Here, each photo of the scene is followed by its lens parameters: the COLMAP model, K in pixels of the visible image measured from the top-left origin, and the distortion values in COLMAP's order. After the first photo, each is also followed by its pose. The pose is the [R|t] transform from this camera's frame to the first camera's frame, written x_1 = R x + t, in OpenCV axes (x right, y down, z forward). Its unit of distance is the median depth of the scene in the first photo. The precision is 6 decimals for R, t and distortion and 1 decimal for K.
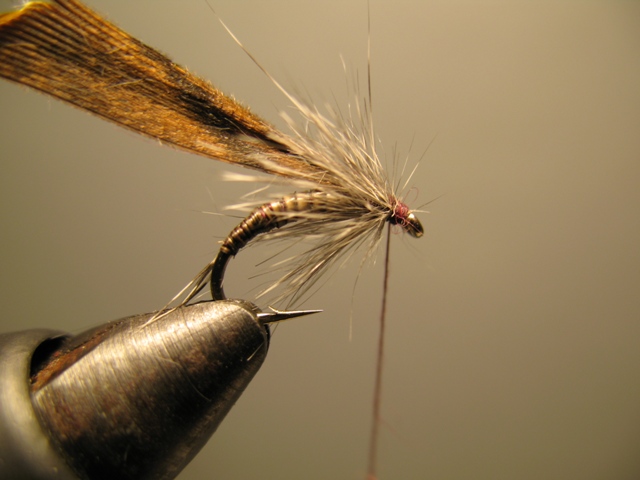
lens RADIAL K [[681.2, 0, 320.0], [0, 681.2, 240.0], [0, 0, 1]] dist [-0.241509, 0.113423]
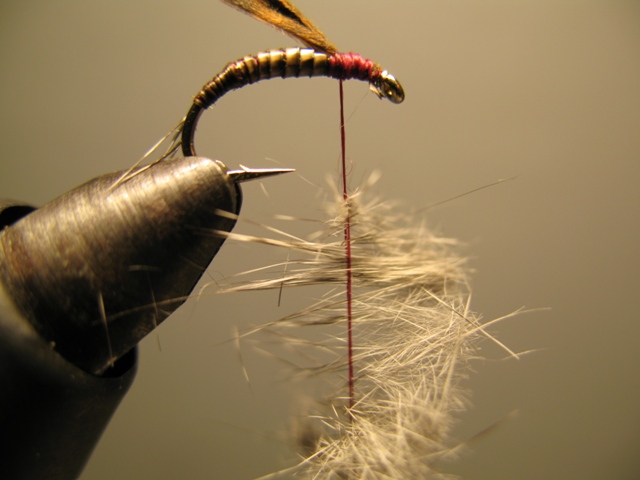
lens RADIAL K [[681.2, 0, 320.0], [0, 681.2, 240.0], [0, 0, 1]] dist [-0.241509, 0.113423]
pose [[0.993552, 0.022302, -0.111166, 0.161051], [-0.031681, 0.996018, -0.083329, 0.305793], [0.108865, 0.086314, 0.990302, 0.069403]]
